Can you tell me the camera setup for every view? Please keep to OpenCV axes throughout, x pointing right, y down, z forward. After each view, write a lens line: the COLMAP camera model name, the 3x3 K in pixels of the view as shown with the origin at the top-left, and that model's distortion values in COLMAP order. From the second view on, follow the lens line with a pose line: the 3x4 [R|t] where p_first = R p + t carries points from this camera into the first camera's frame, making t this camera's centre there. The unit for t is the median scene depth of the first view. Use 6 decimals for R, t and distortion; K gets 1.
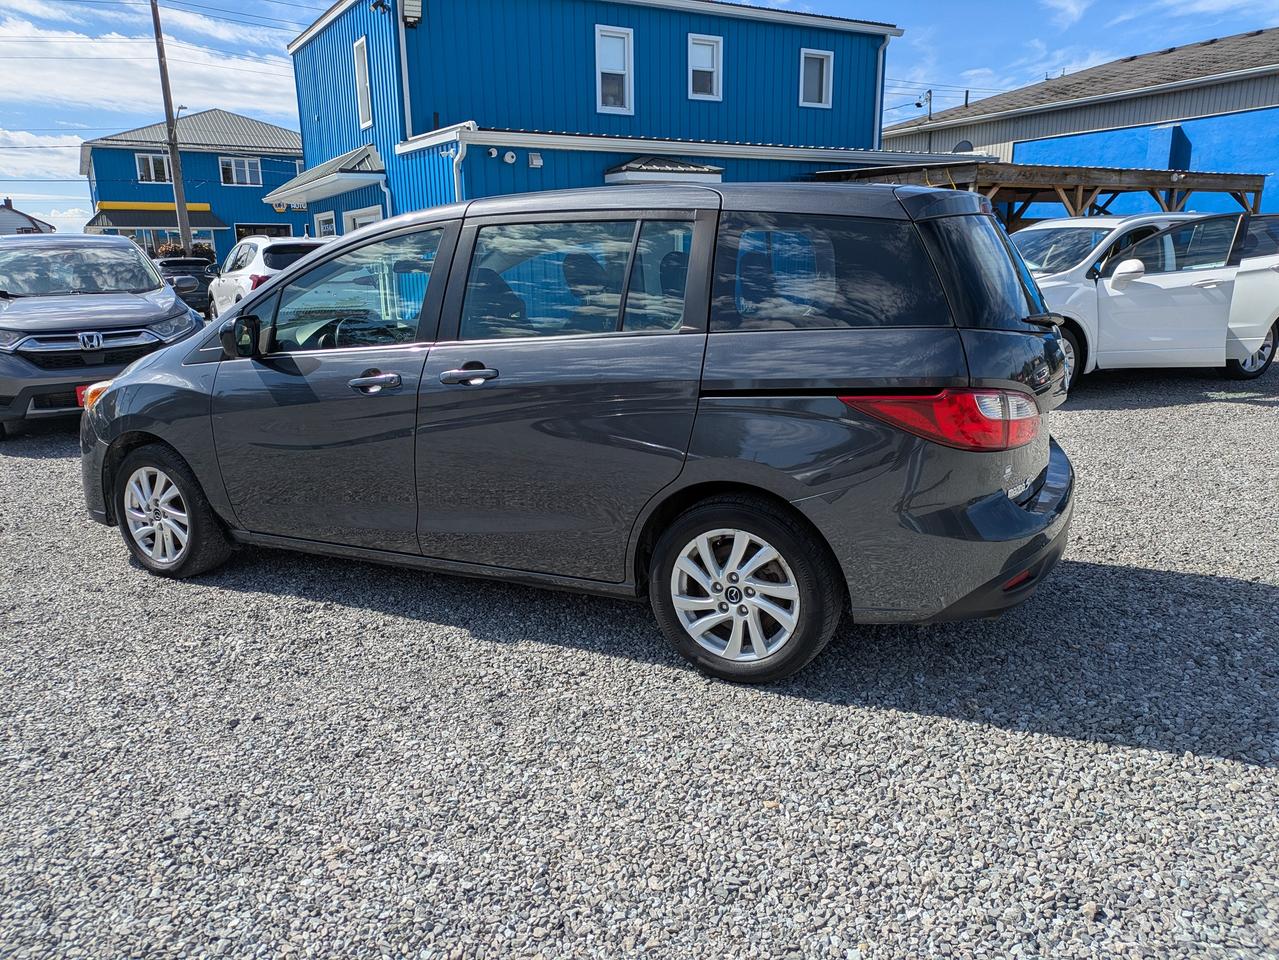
lens RADIAL K [[966.8, 0, 634.8], [0, 966.8, 478.9], [0, 0, 1]] dist [0.035117, -0.010675]
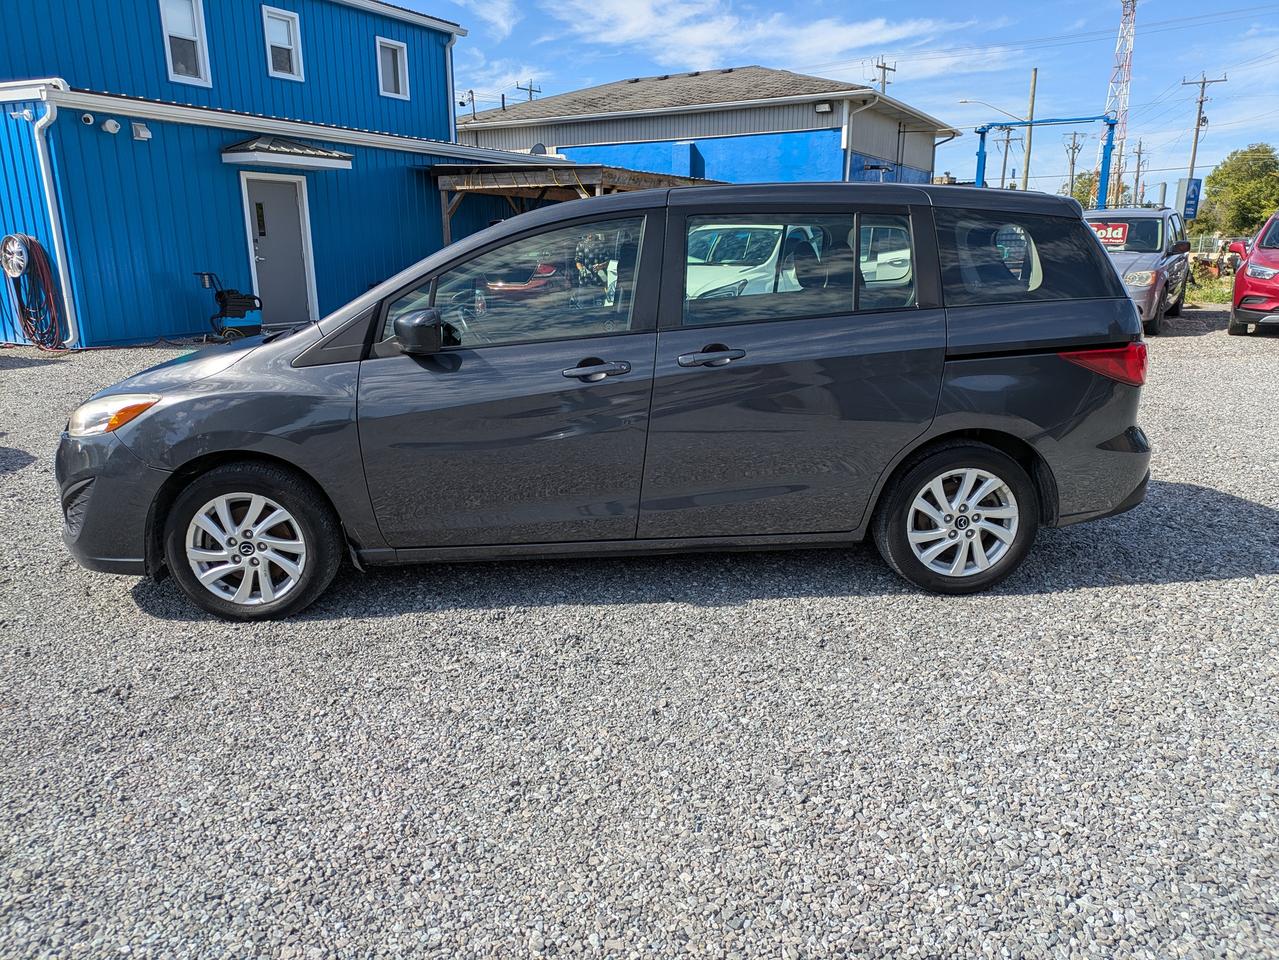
lens RADIAL K [[966.8, 0, 645.3], [0, 966.8, 478.8], [0, 0, 1]] dist [0.035117, -0.010675]
pose [[0.854643, -0.110798, 0.507256, -0.187603], [0.107642, 0.993550, 0.035658, -0.004801], [-0.507935, 0.024127, 0.861057, 0.031390]]
